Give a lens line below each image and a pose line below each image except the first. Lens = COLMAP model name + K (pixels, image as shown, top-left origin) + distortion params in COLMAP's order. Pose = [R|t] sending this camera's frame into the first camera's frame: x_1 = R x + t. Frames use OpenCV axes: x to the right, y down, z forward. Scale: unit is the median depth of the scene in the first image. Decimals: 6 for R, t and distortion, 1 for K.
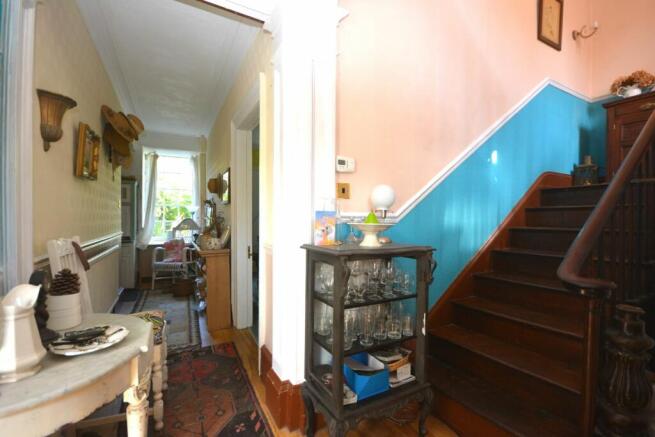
lens RADIAL K [[285.8, 0, 325.5], [0, 285.8, 220.4], [0, 0, 1]] dist [0.000766, -0.011692]
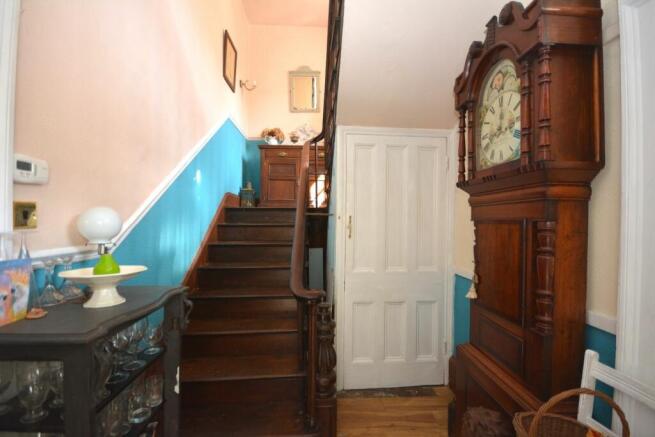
lens RADIAL K [[285.8, 0, 325.5], [0, 285.8, 220.4], [0, 0, 1]] dist [0.000766, -0.011692]
pose [[0.431996, -0.002876, 0.901871, -0.143714], [0.005612, 0.999984, 0.000500, -0.068573], [-0.901858, 0.004845, 0.432005, 0.163030]]
